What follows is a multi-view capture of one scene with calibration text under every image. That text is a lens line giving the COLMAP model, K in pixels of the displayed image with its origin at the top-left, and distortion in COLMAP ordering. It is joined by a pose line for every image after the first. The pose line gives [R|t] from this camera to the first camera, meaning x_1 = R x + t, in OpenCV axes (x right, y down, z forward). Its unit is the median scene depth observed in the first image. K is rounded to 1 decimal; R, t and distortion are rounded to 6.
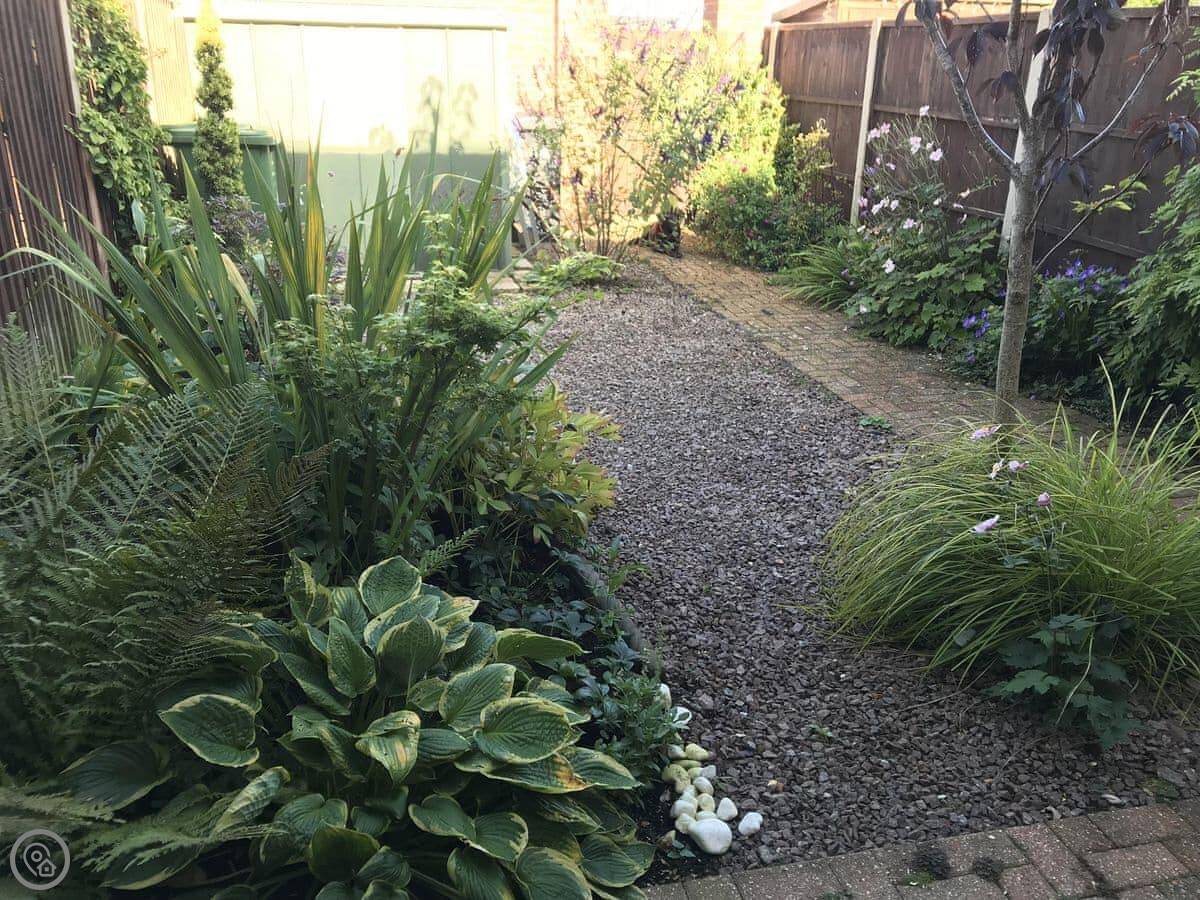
lens RADIAL K [[988.3, 0, 600.2], [0, 988.3, 447.9], [0, 0, 1]] dist [0.050952, -0.016928]
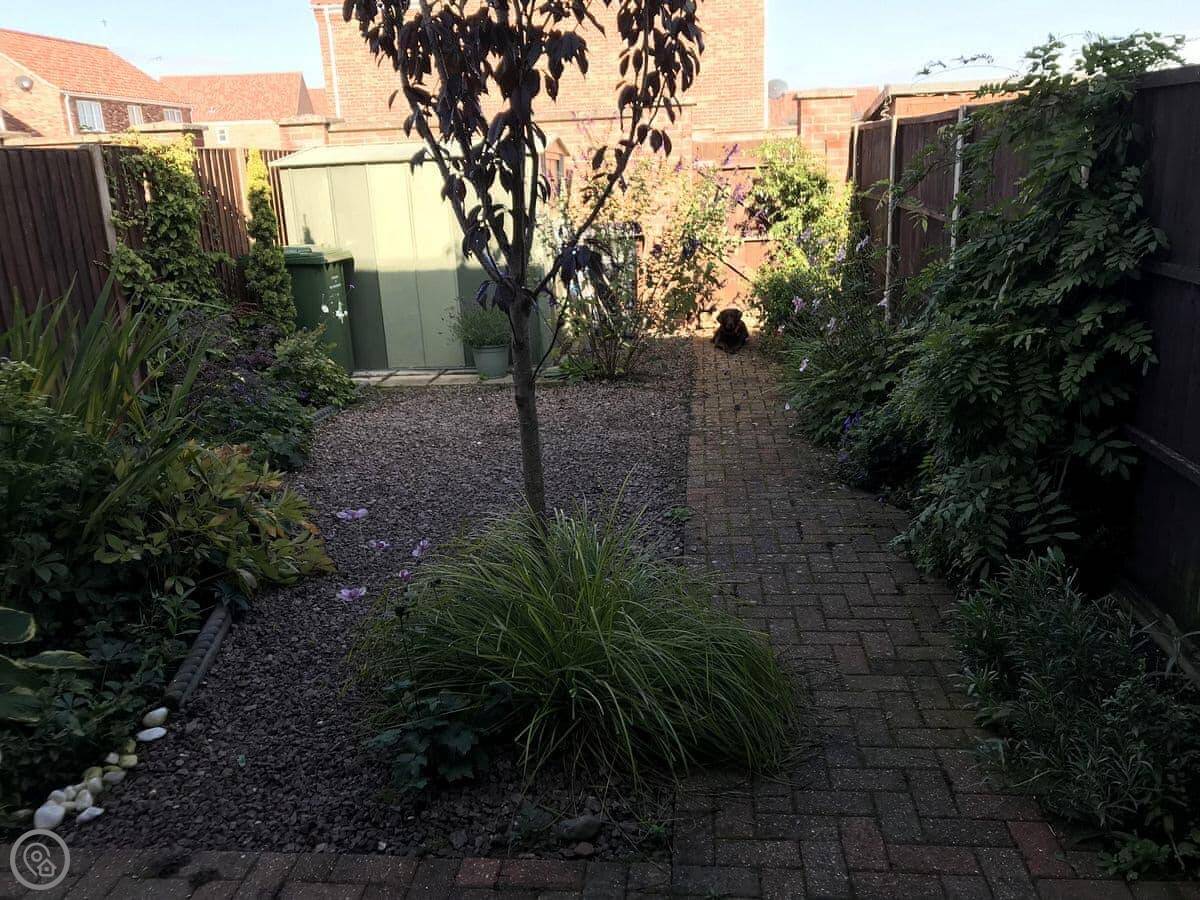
lens RADIAL K [[988.3, 0, 600.4], [0, 988.3, 451.9], [0, 0, 1]] dist [0.050952, -0.016928]
pose [[0.939935, 0.034085, -0.339647, 0.449638], [-0.062252, 0.995432, -0.072381, -0.009751], [0.335628, 0.089178, 0.937764, -0.001791]]
